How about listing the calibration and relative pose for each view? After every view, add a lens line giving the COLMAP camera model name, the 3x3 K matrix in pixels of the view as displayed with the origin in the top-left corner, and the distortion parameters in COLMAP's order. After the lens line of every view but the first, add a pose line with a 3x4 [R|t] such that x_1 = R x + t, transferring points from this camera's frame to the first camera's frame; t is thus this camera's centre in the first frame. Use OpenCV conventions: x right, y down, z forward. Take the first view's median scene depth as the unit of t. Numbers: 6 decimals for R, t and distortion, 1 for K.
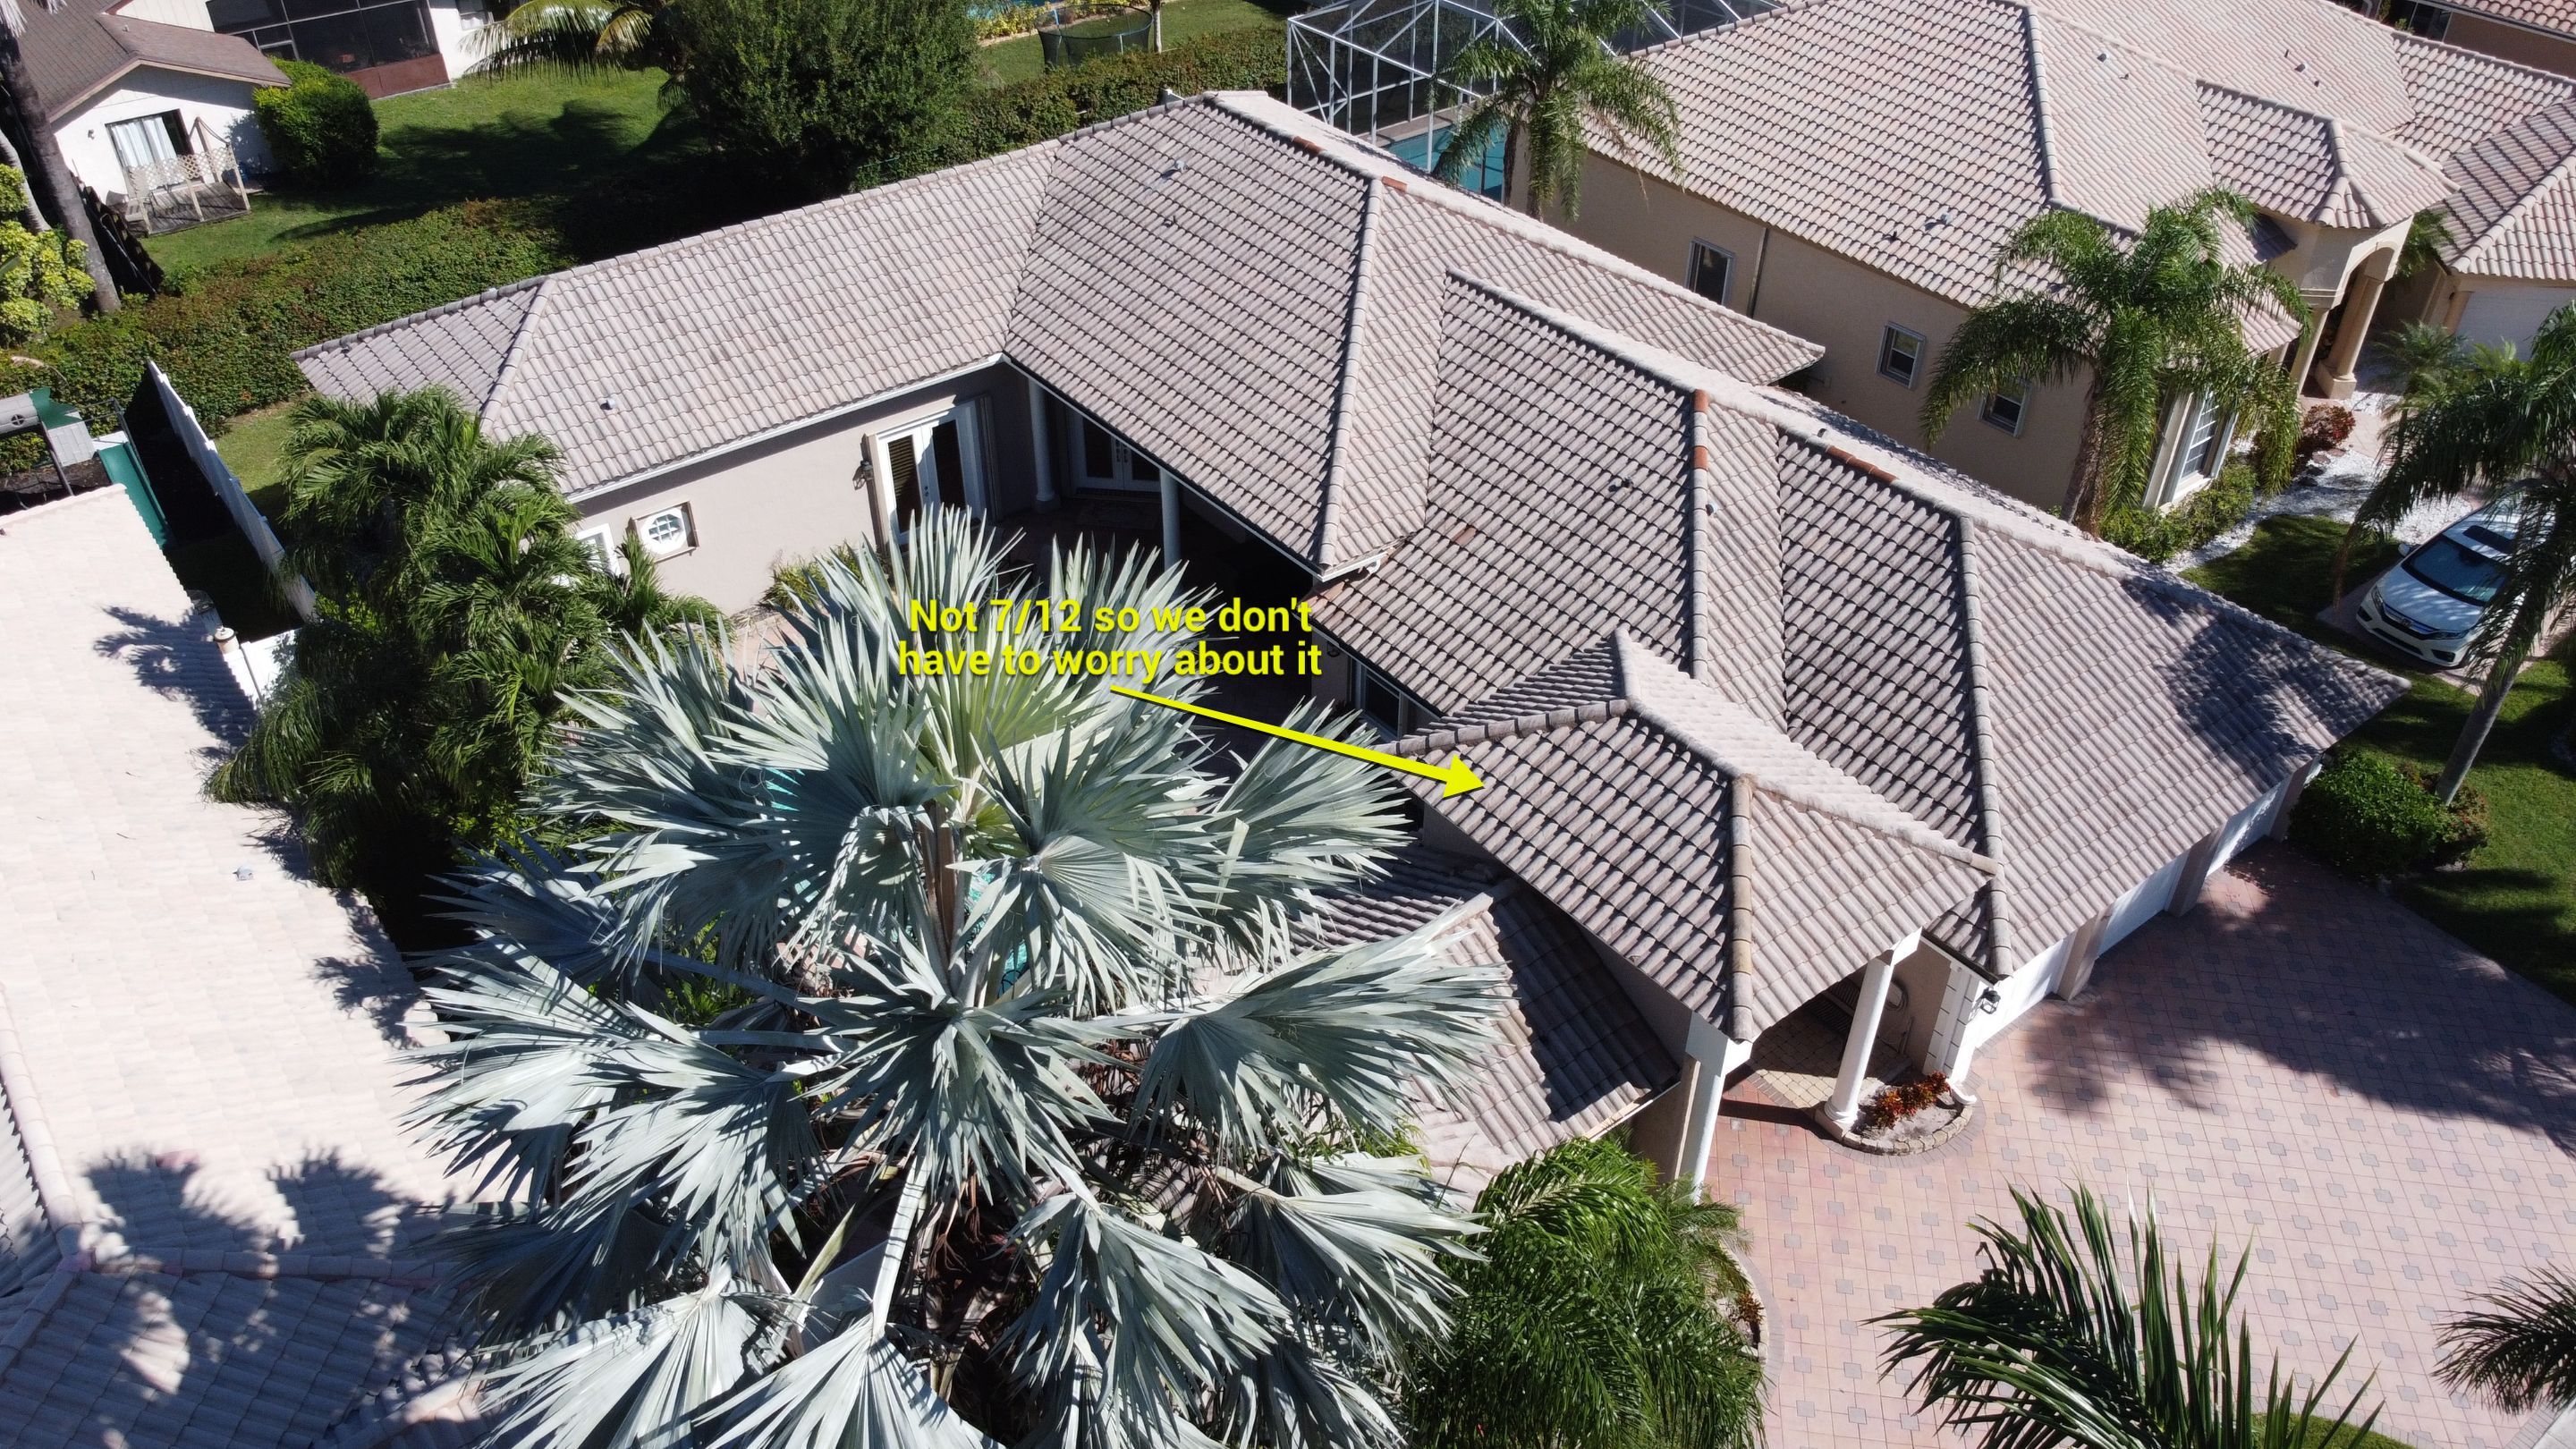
lens RADIAL K [[1973.1, 0, 1288.0], [0, 1973.1, 724.5], [0, 0, 1]] dist [0.001235, 0.000792]
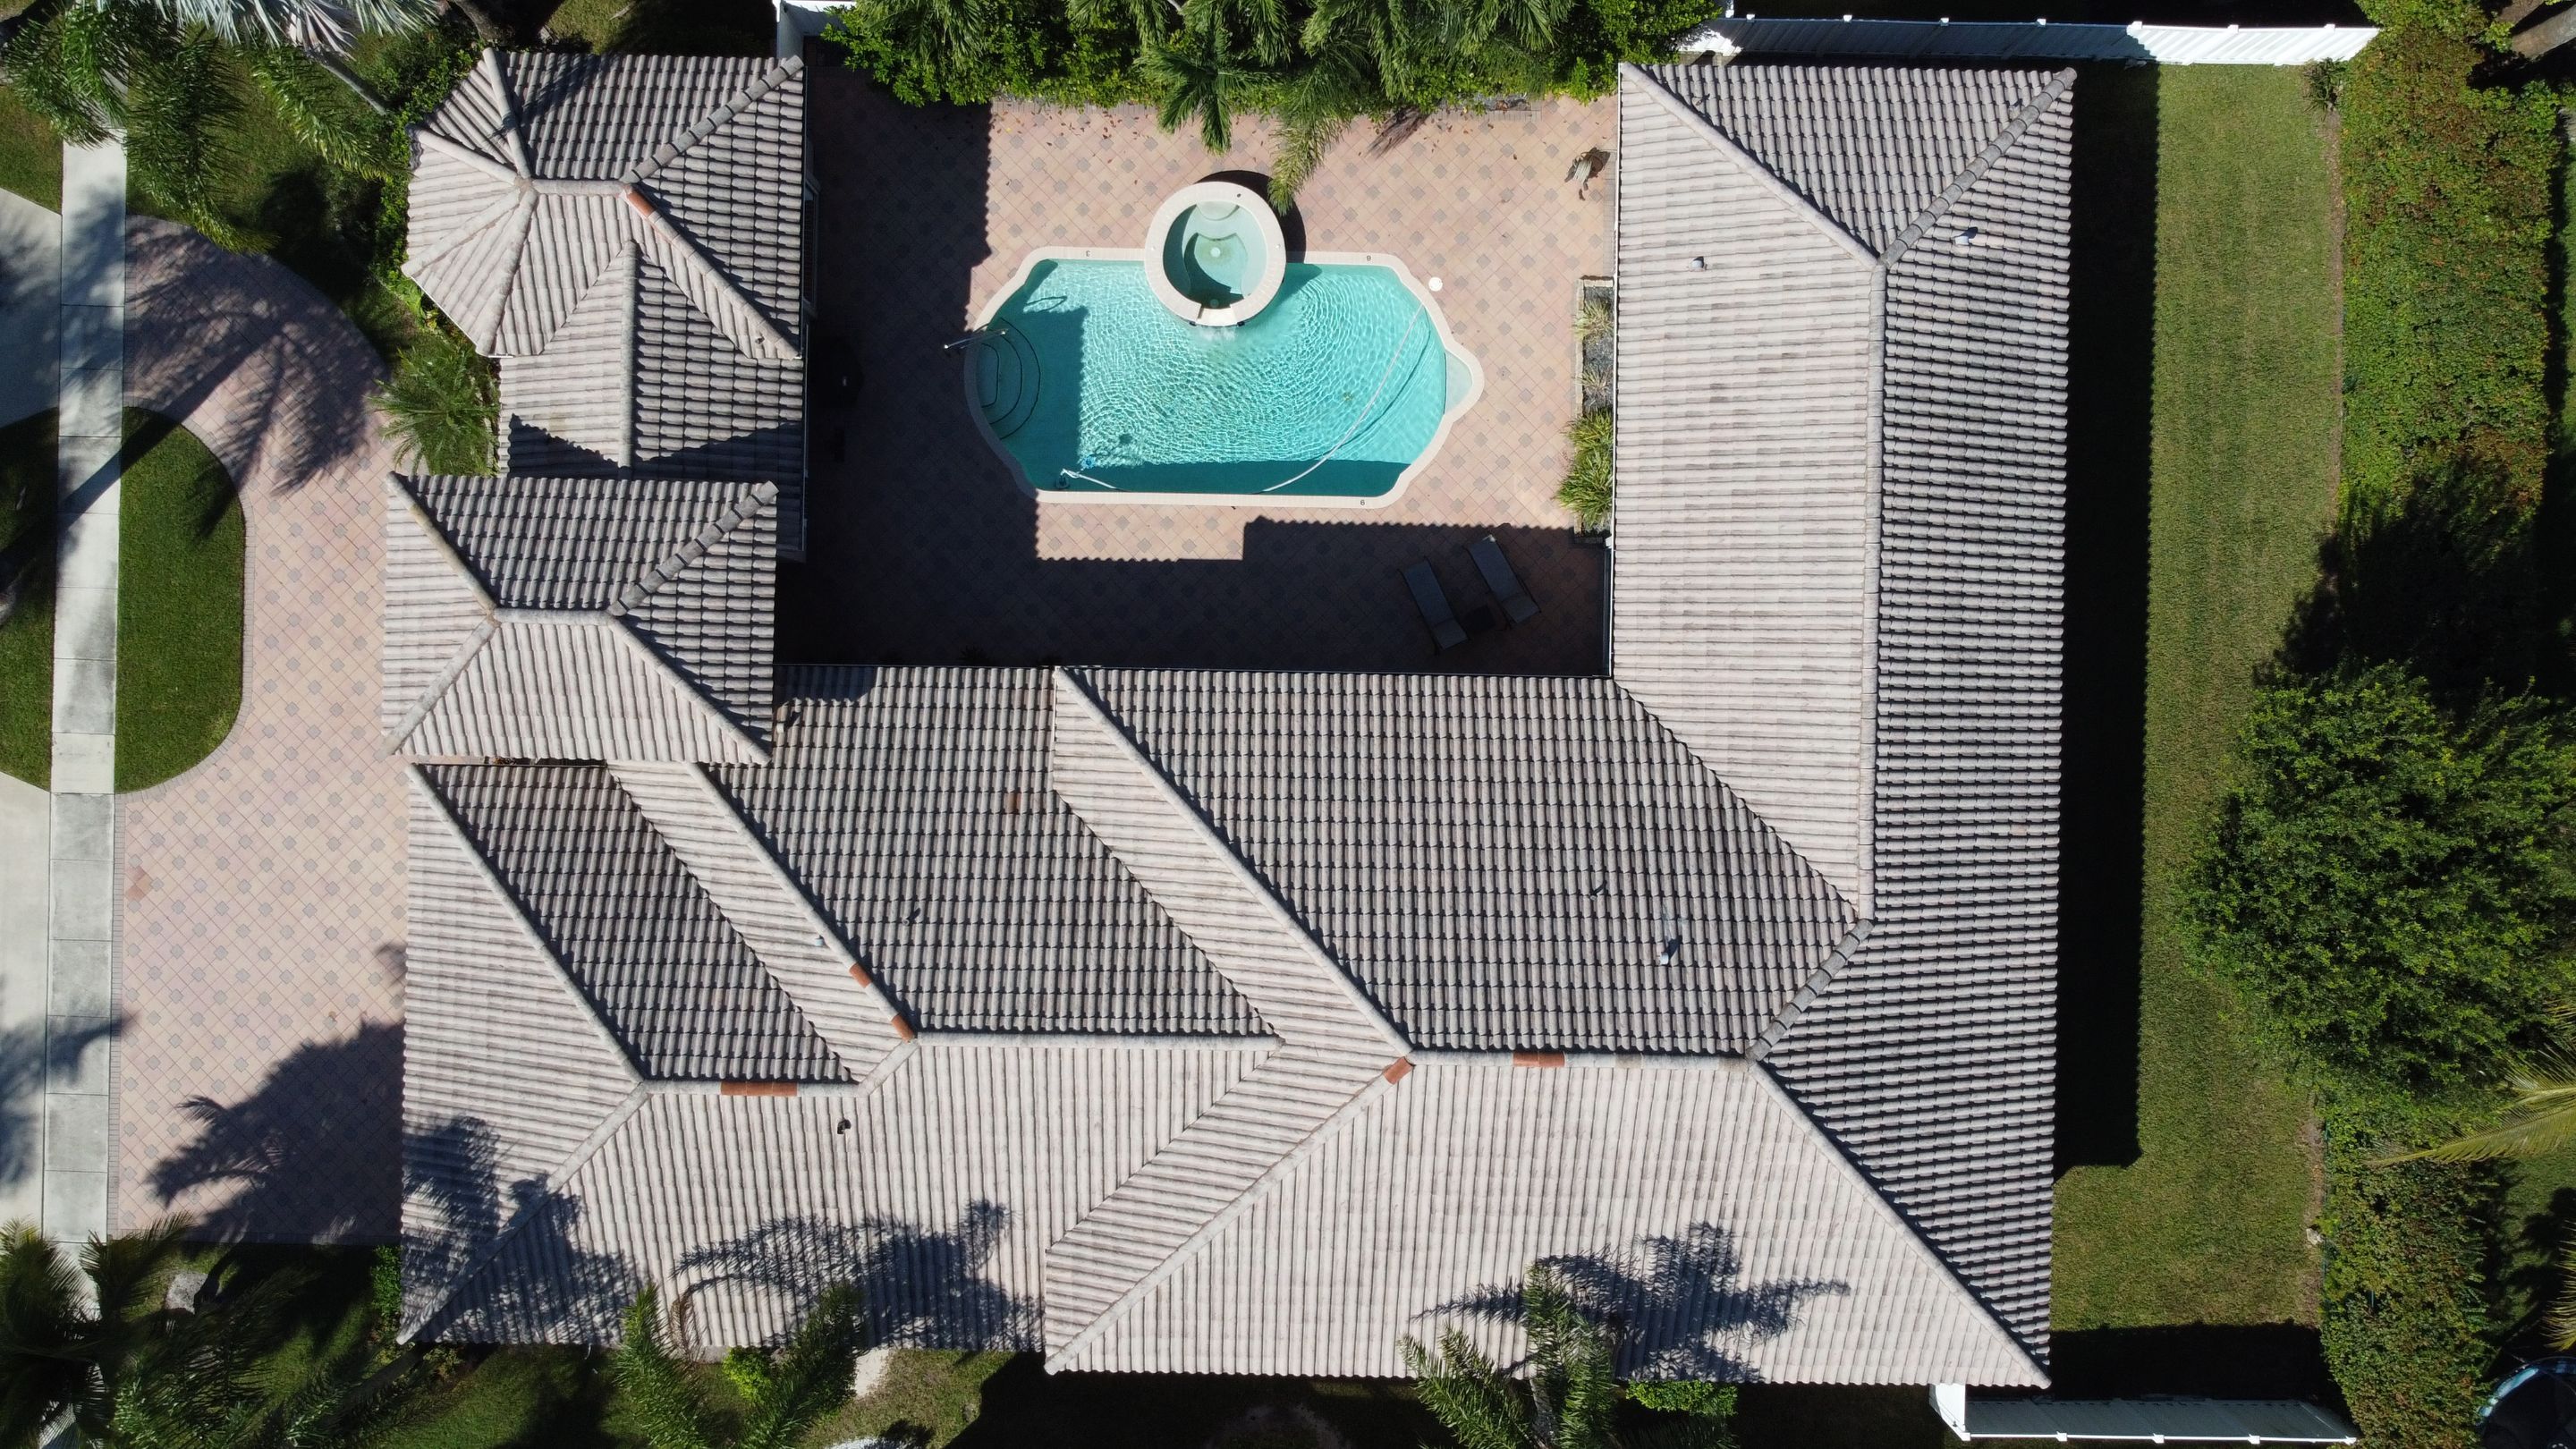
lens RADIAL K [[1973.1, 0, 1288.0], [0, 1973.1, 724.5], [0, 0, 1]] dist [0.001235, 0.000792]
pose [[-0.627027, 0.778996, 0.001381, -0.038152], [-0.465591, -0.376182, 0.801069, -0.975098], [0.624549, 0.501649, 0.598570, 0.417611]]
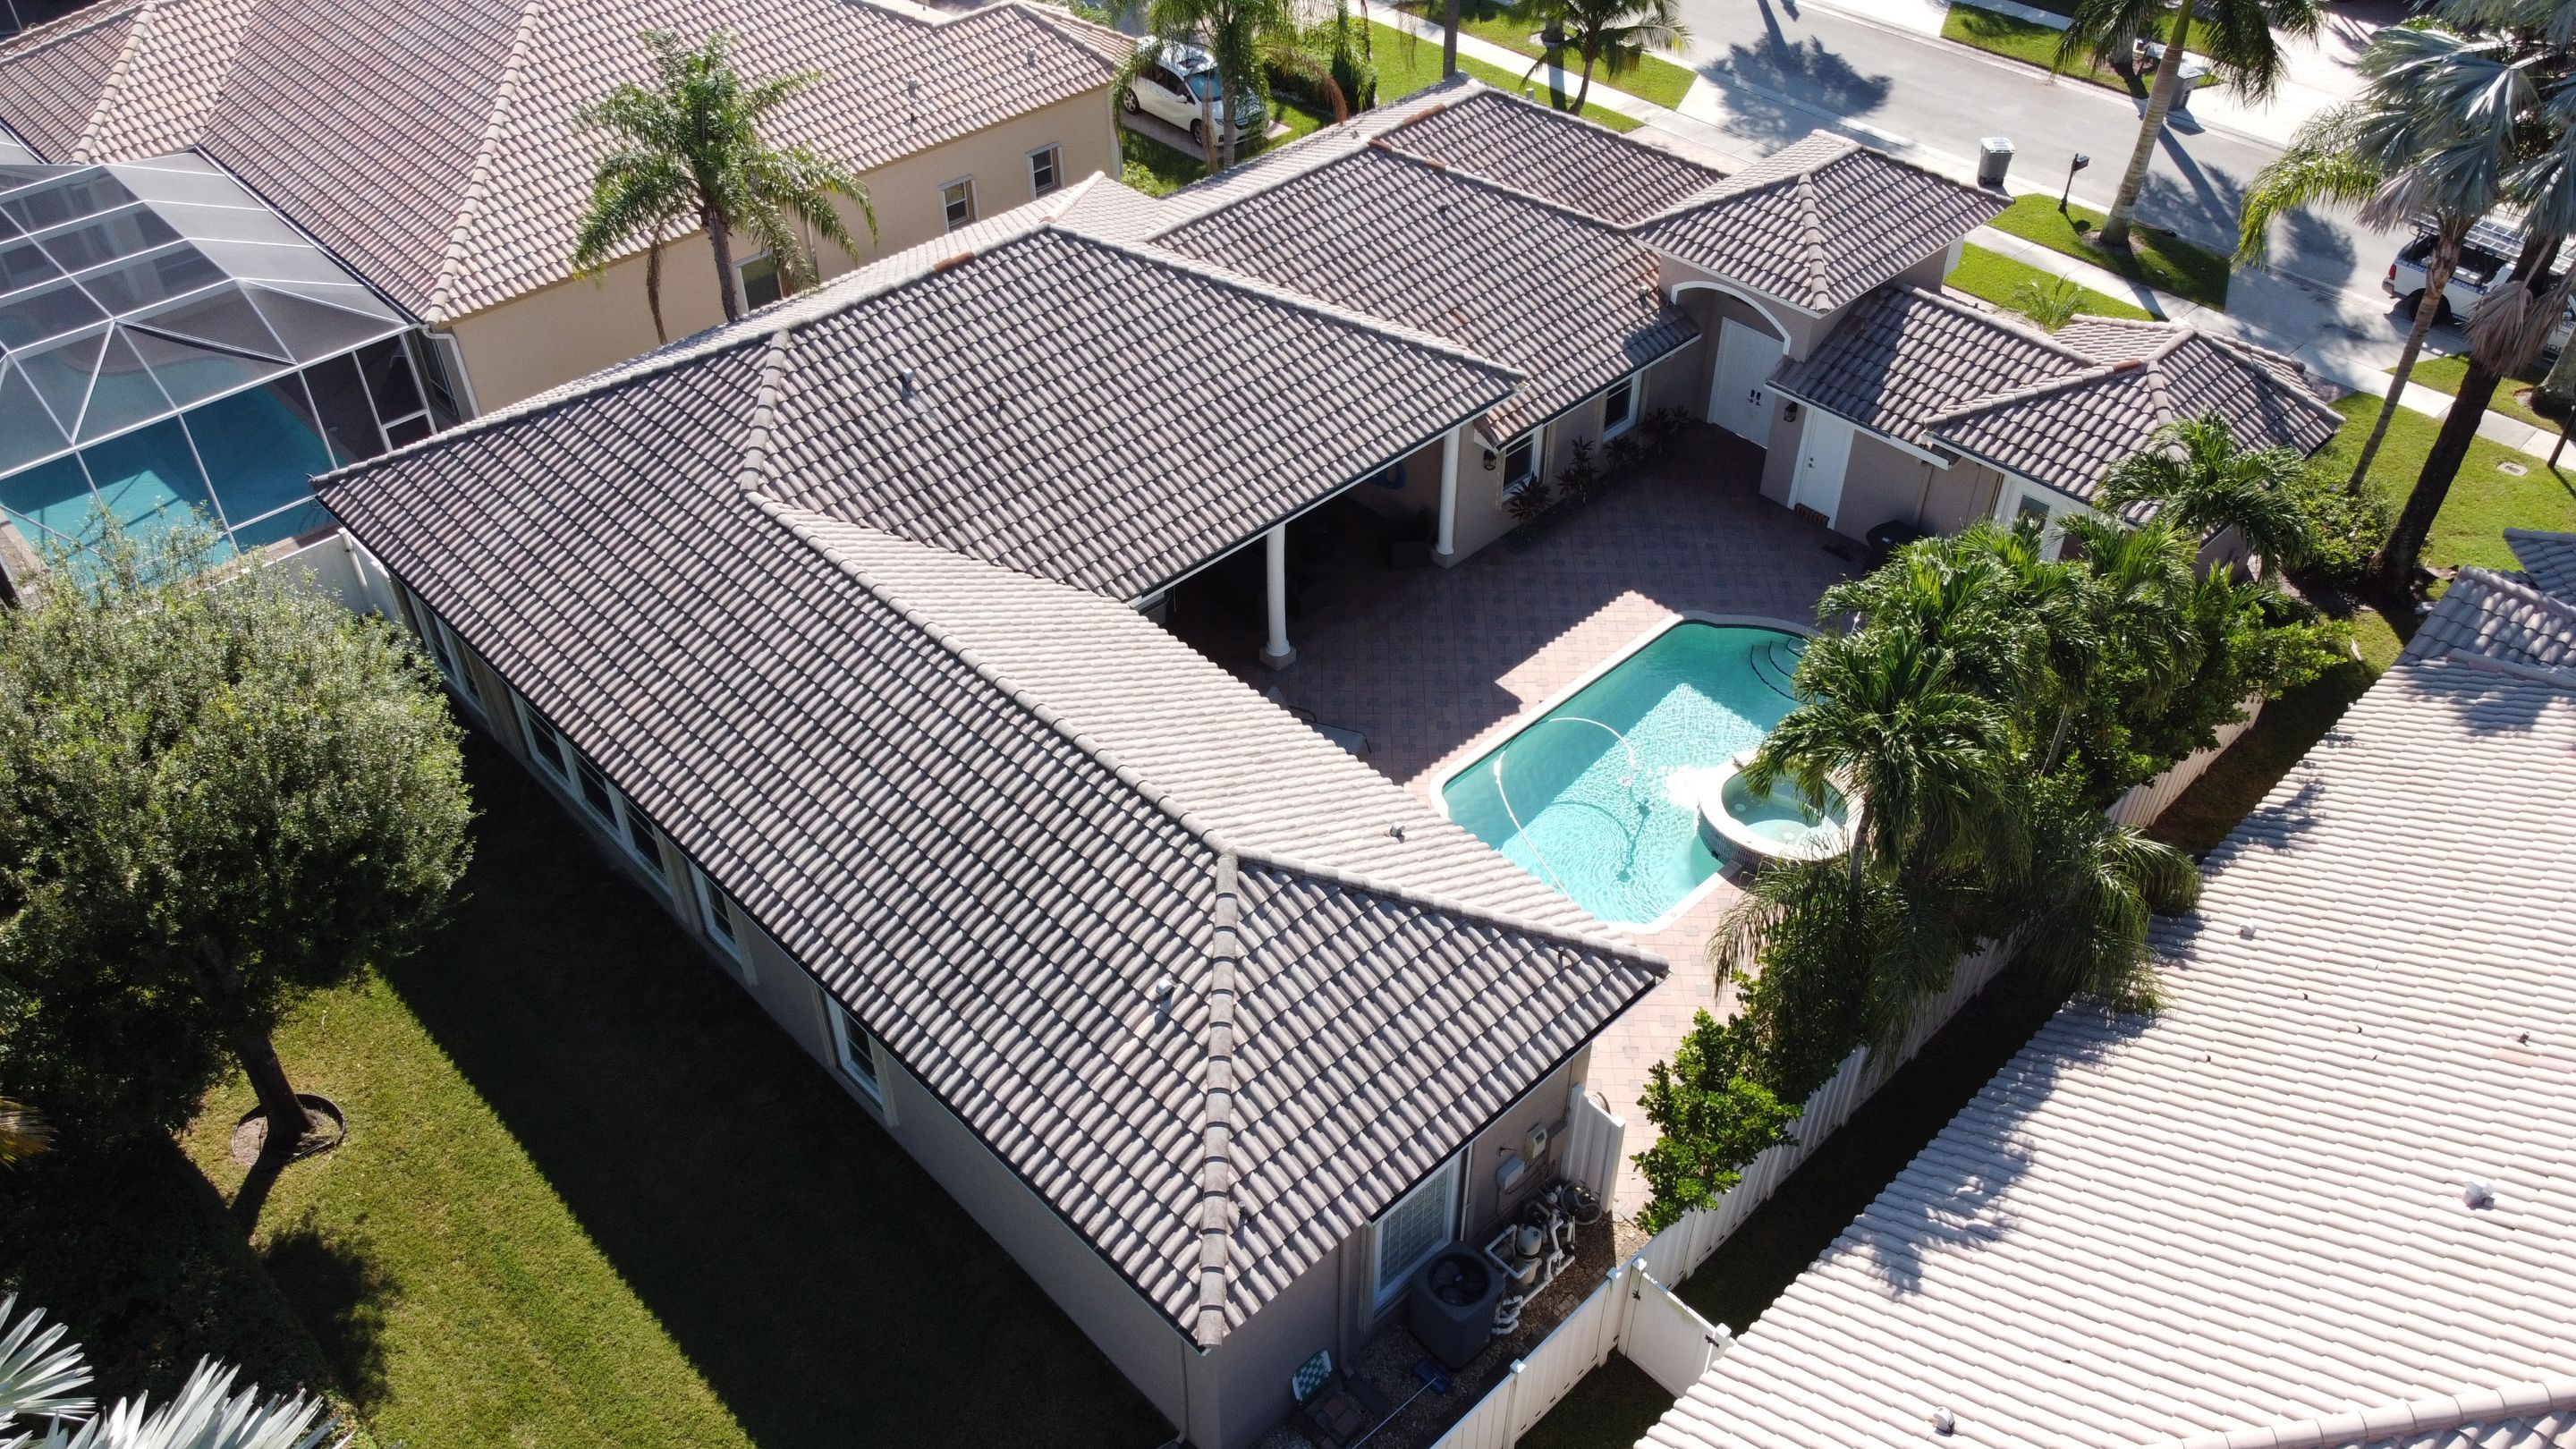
lens RADIAL K [[1973.1, 0, 1288.0], [0, 1973.1, 724.5], [0, 0, 1]] dist [0.001235, 0.000792]
pose [[-0.104363, -0.644691, 0.757285, -0.935916], [0.606440, 0.562252, 0.562231, -0.673188], [-0.788250, 0.517925, 0.332288, 0.799513]]
